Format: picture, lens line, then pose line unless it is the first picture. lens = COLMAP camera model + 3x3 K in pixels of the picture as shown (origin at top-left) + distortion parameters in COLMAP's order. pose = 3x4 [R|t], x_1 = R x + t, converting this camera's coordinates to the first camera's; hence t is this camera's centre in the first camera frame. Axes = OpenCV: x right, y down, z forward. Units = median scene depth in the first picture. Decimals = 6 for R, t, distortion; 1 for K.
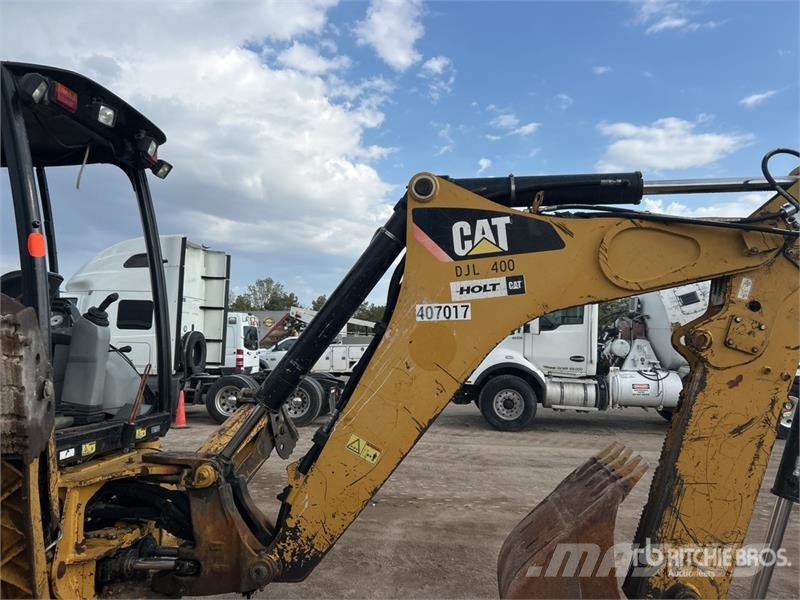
lens RADIAL K [[591.7, 0, 404.1], [0, 591.7, 294.4], [0, 0, 1]] dist [0.063762, -0.079878]
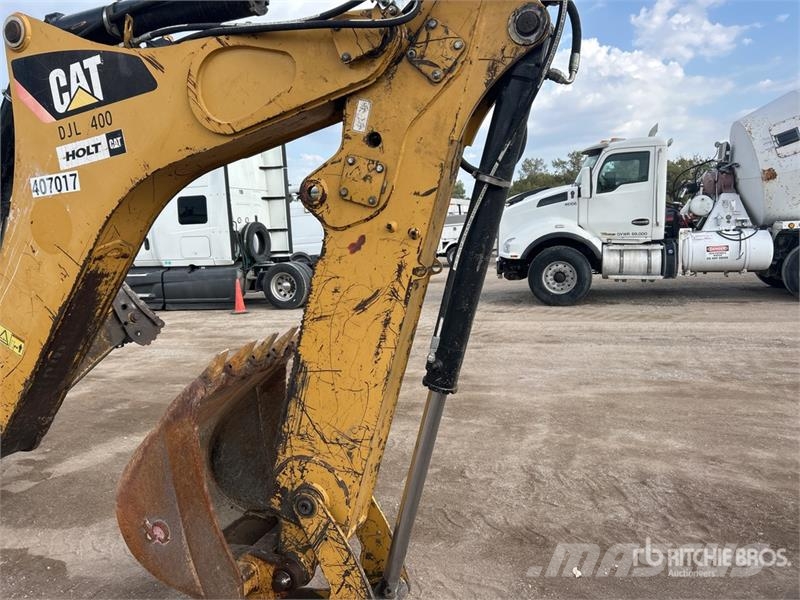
lens RADIAL K [[592.5, 0, 400.0], [0, 592.5, 300.0], [0, 0, 1]] dist [0.049951, -0.053688]
pose [[0.966826, -0.038566, -0.252509, 0.733357], [0.090419, 0.976204, 0.197107, 0.065420], [0.238899, -0.213400, 0.947306, 0.256871]]
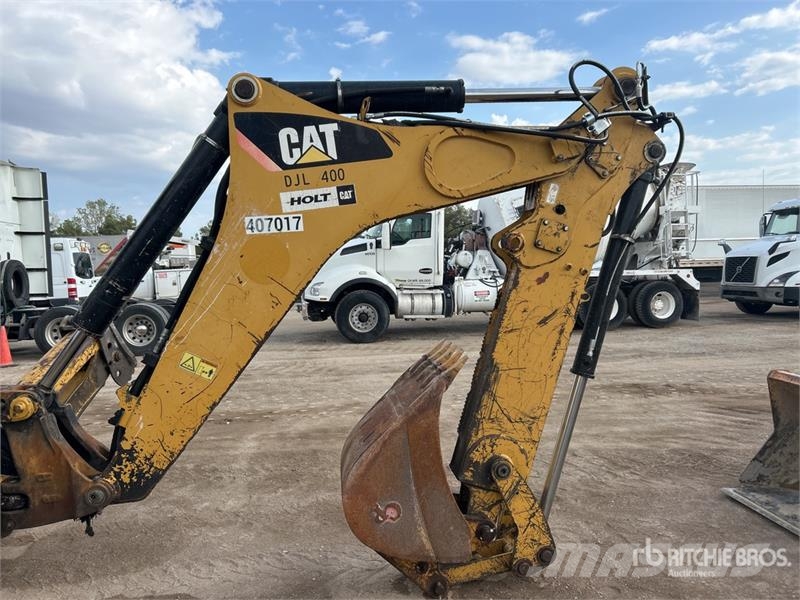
lens RADIAL K [[590.3, 0, 399.5], [0, 590.3, 302.2], [0, 0, 1]] dist [0.069640, -0.082989]
pose [[0.972828, -0.059123, 0.223853, 0.038980], [0.025047, 0.988046, 0.152110, 0.013312], [-0.230171, -0.142370, 0.962680, -0.009994]]
